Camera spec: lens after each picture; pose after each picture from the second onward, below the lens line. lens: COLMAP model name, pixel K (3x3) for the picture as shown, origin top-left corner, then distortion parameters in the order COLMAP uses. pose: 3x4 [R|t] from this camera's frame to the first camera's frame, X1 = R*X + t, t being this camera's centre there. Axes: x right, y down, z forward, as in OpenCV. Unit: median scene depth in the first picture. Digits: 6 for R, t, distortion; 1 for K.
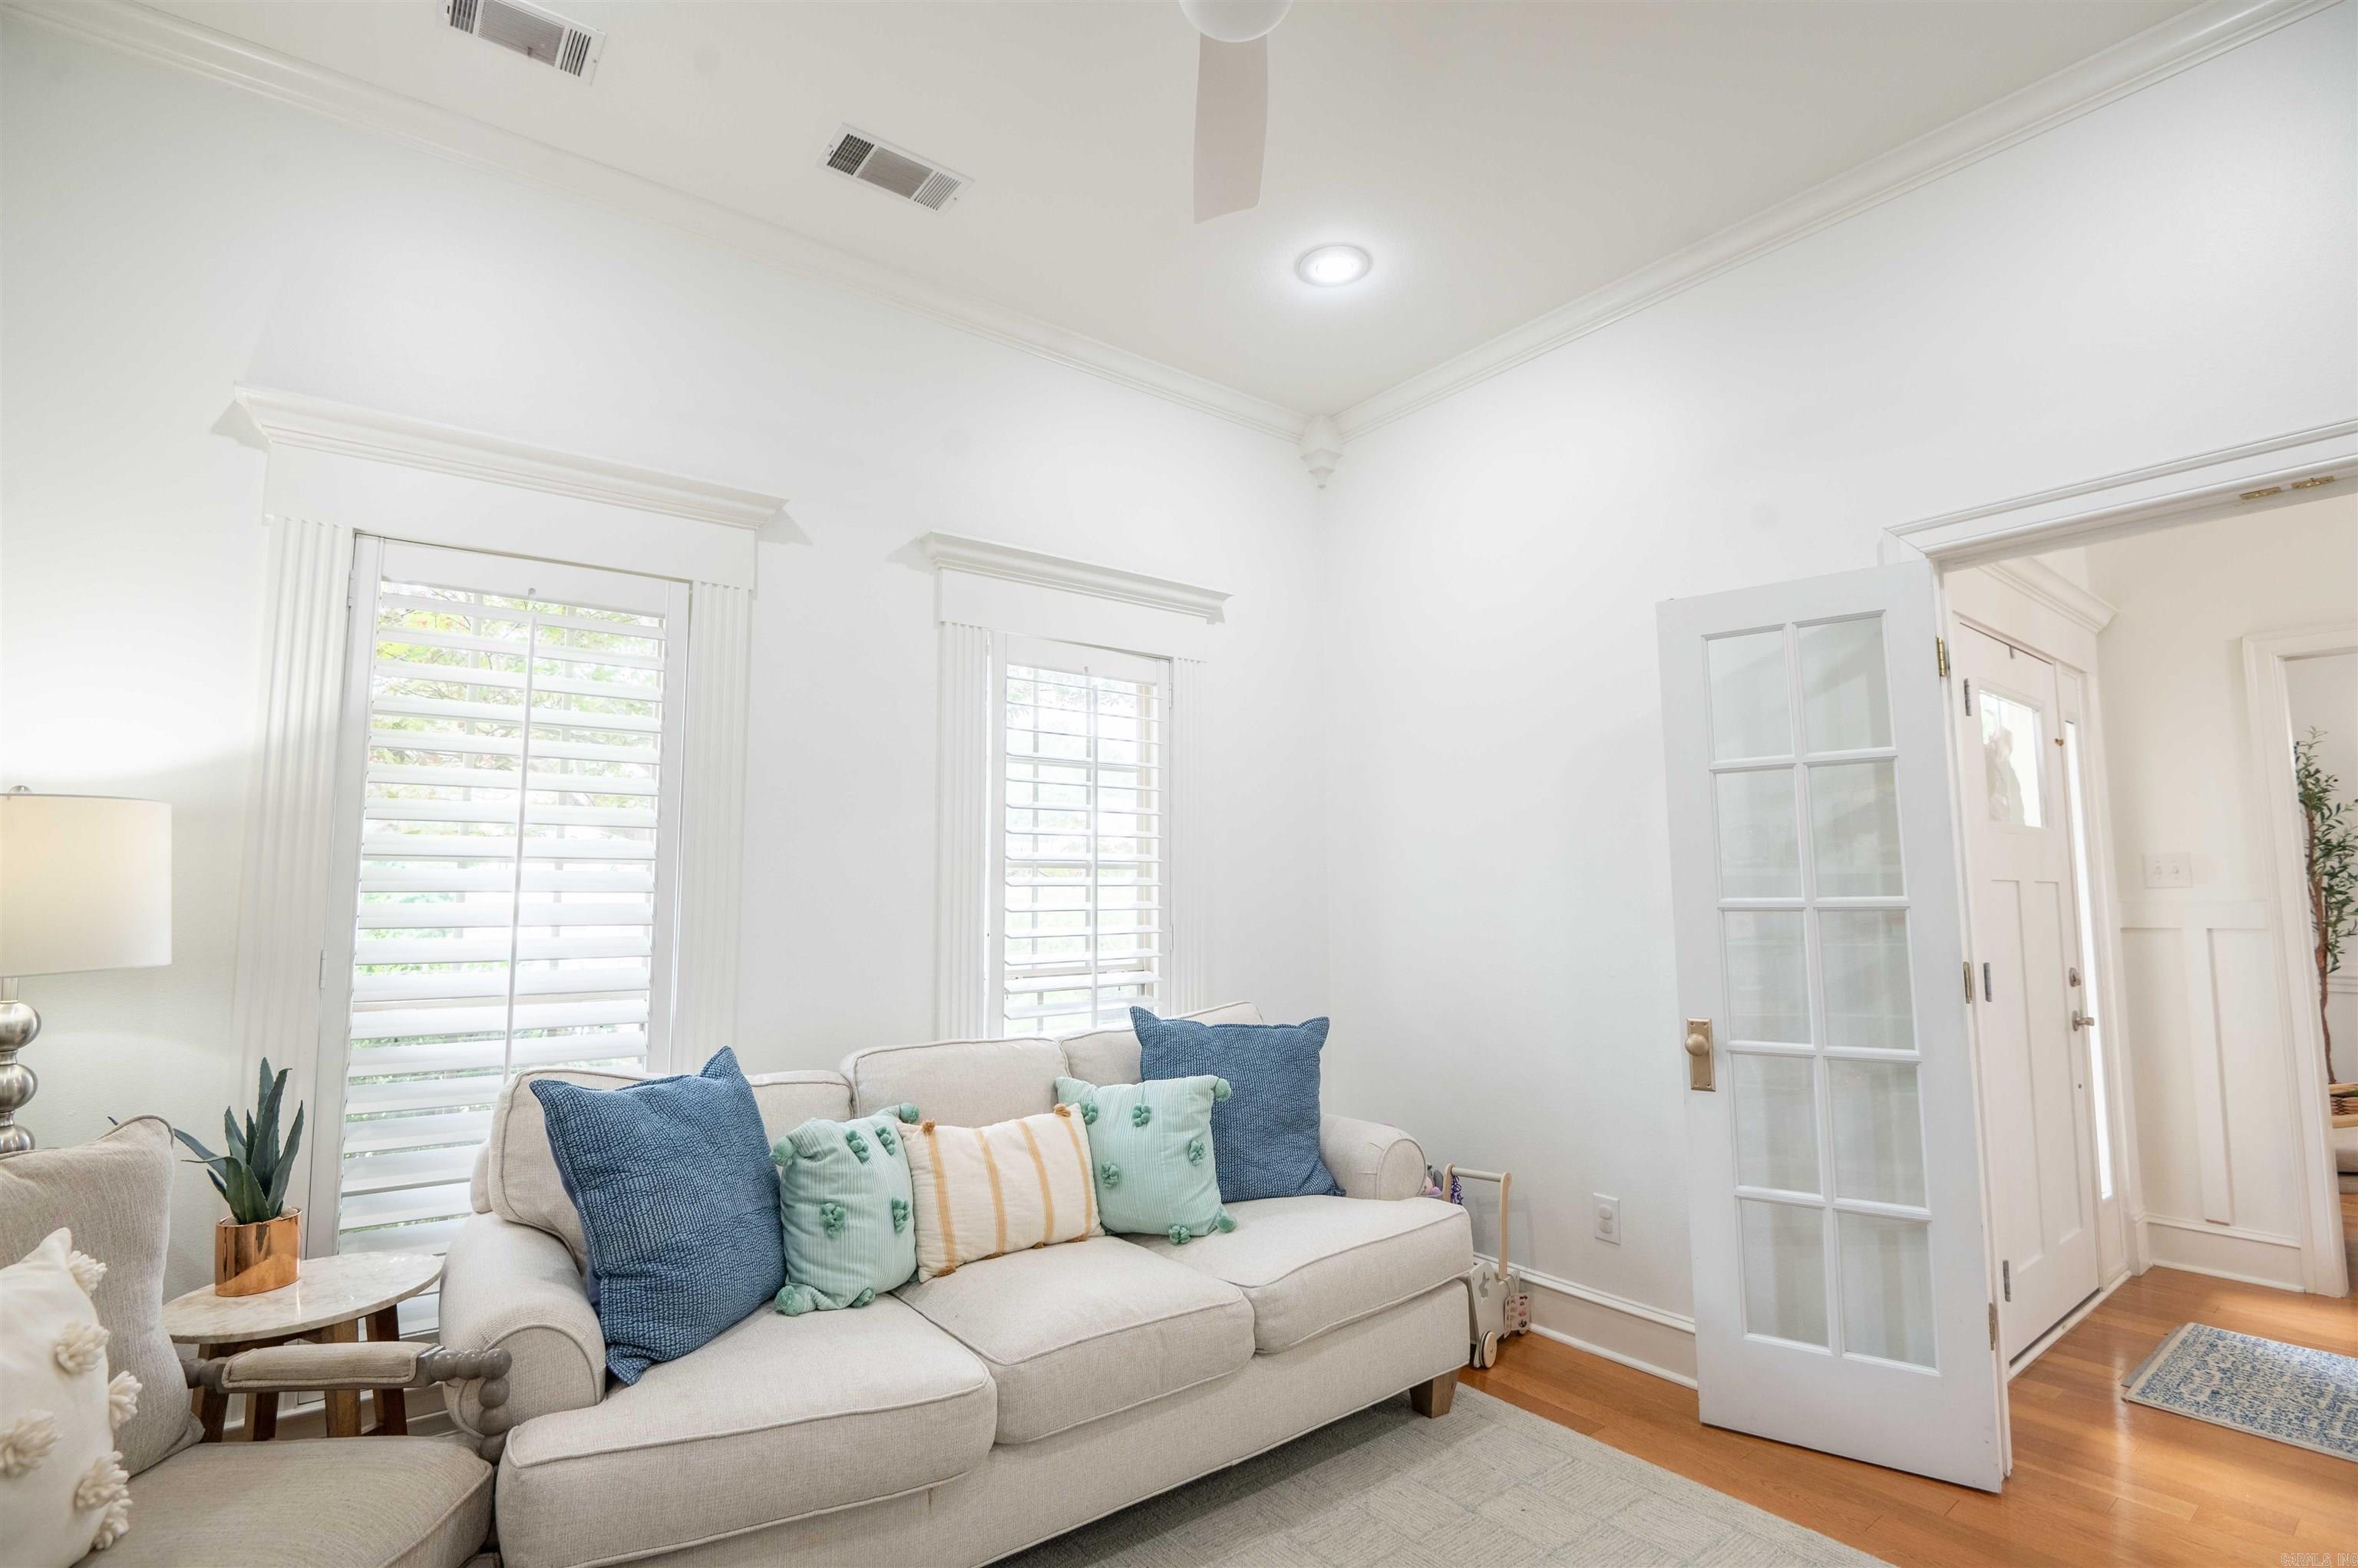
lens RADIAL K [[1117.4, 0, 1209.7], [0, 1117.4, 785.5], [0, 0, 1]] dist [0.011975, -0.000132]
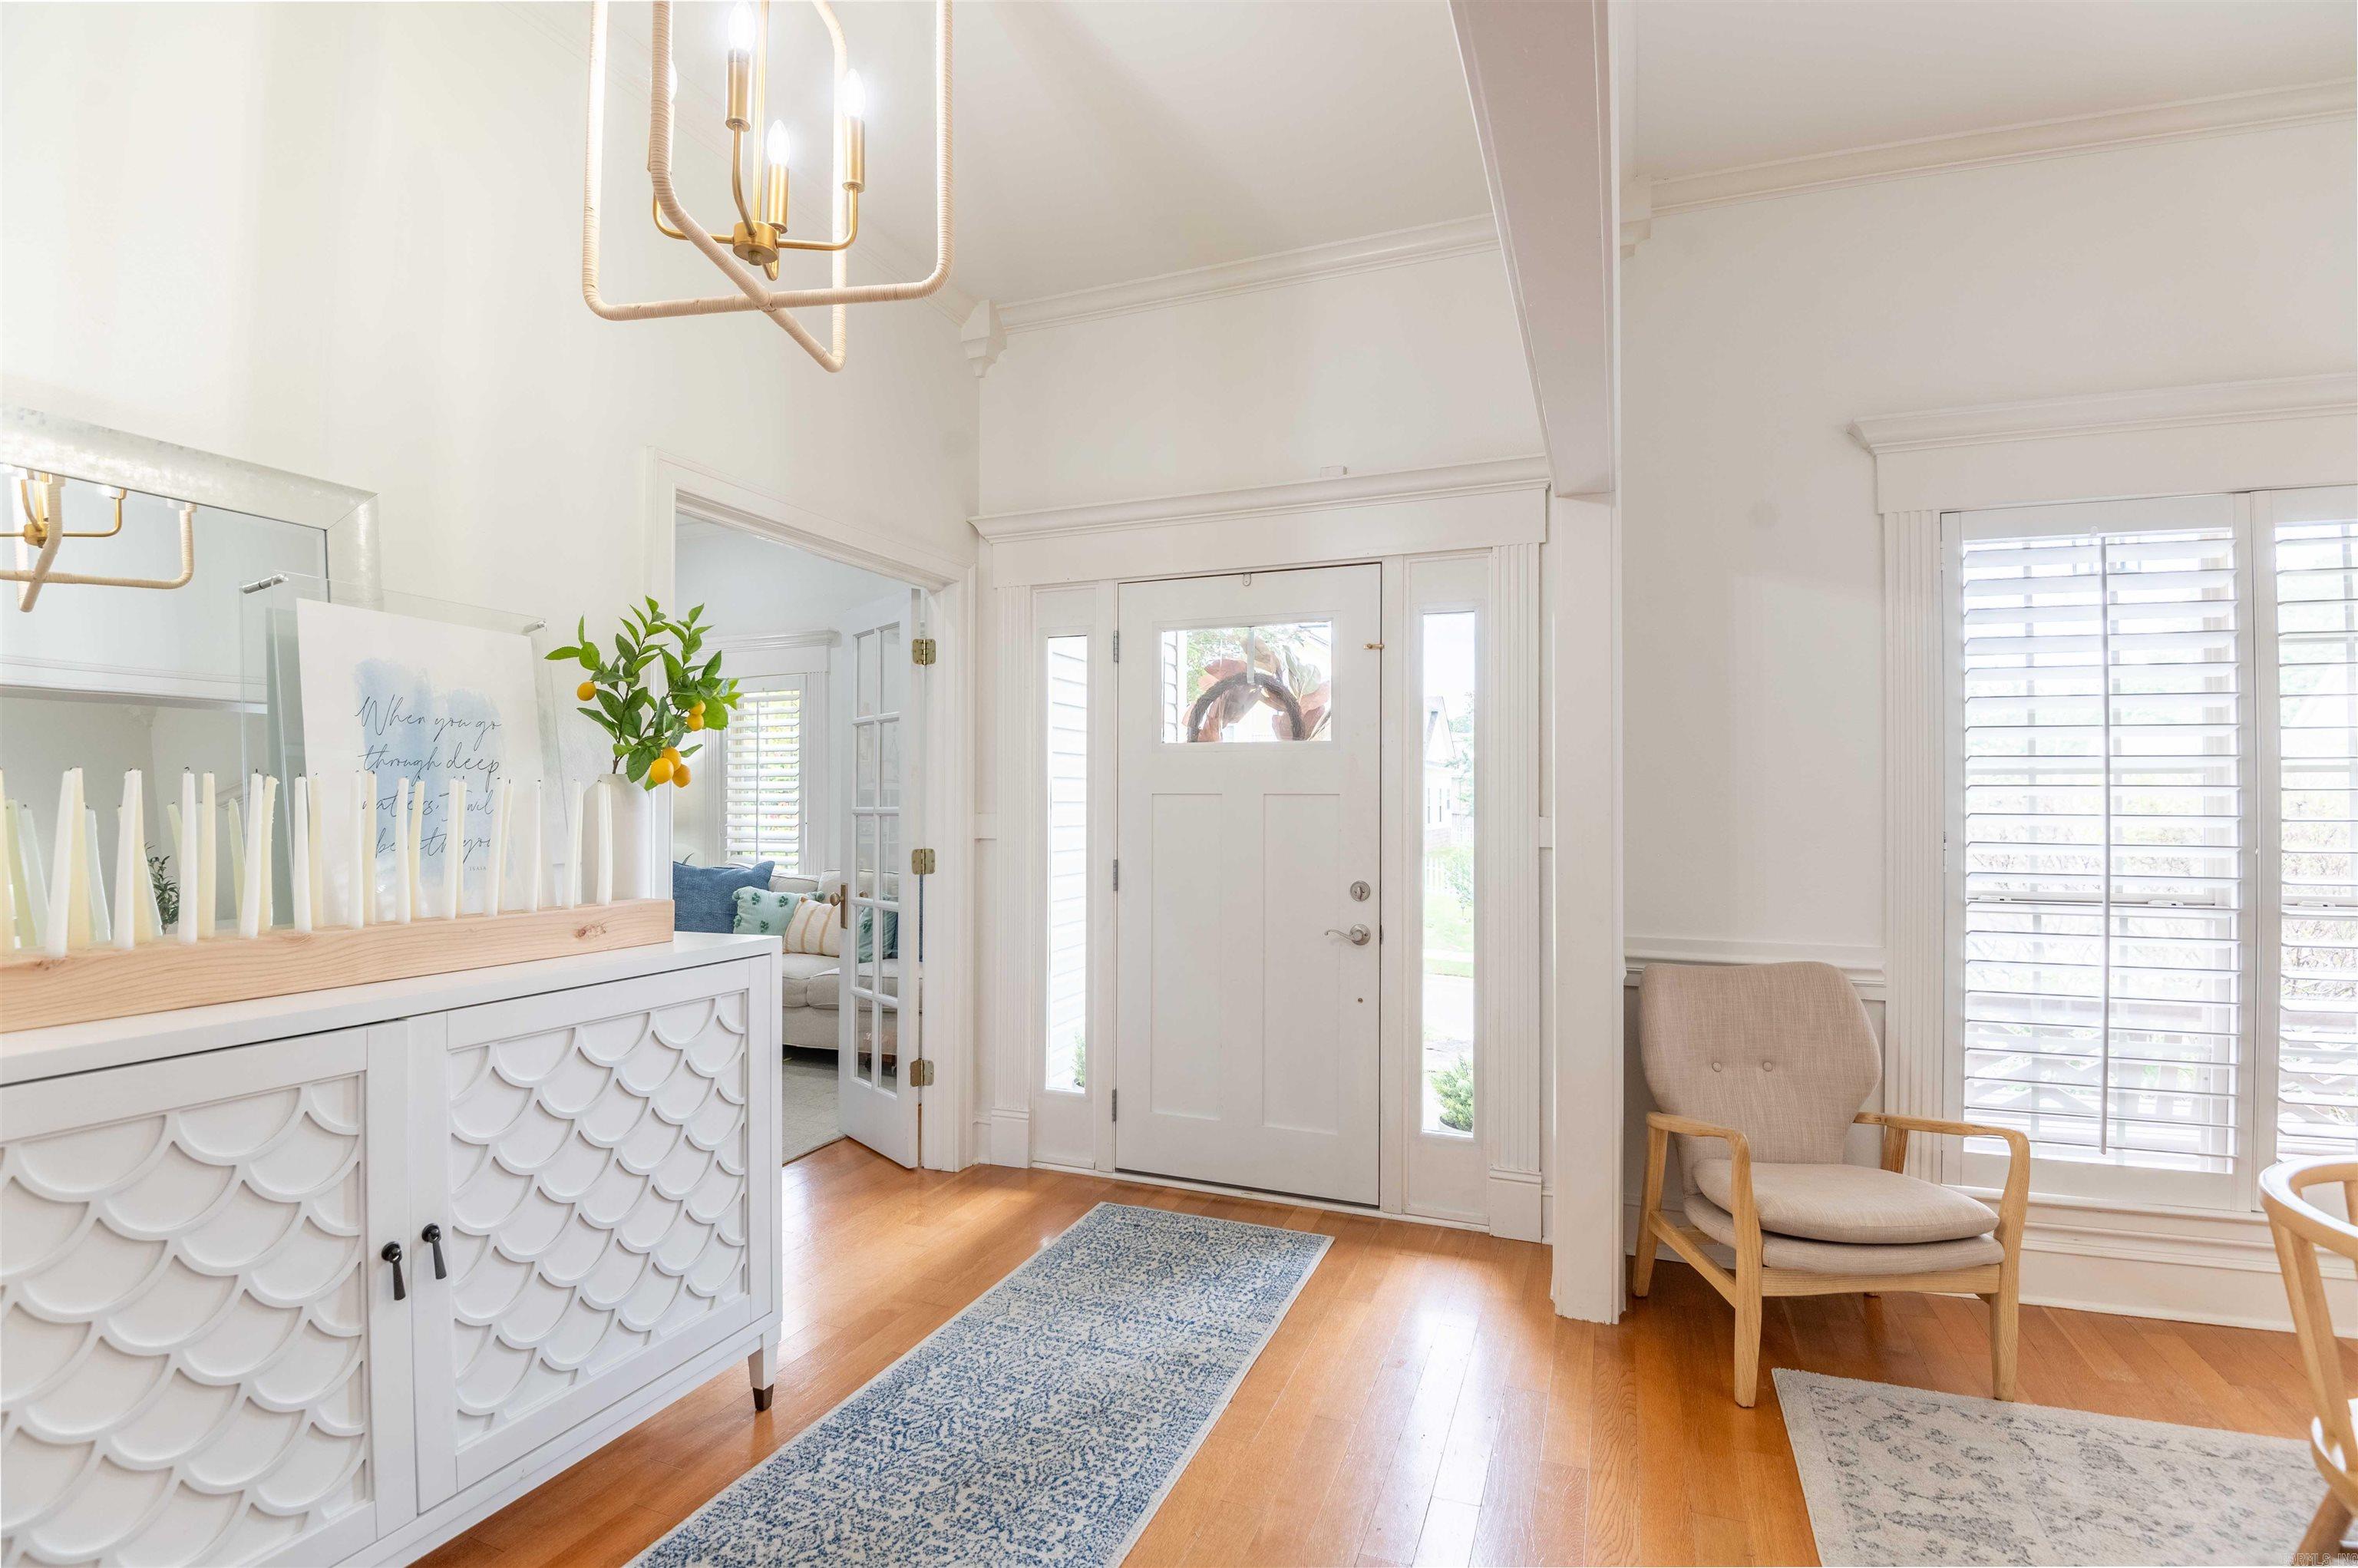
lens RADIAL K [[1085.5, 0, 1193.4], [0, 1085.5, 785.3], [0, 0, 1]] dist [0.000140, -0.015784]
pose [[0.506444, -0.008259, -0.862233, 2.092665], [0.085787, 0.995476, 0.040853, 0.035170], [0.857995, -0.094658, 0.504861, 0.535321]]
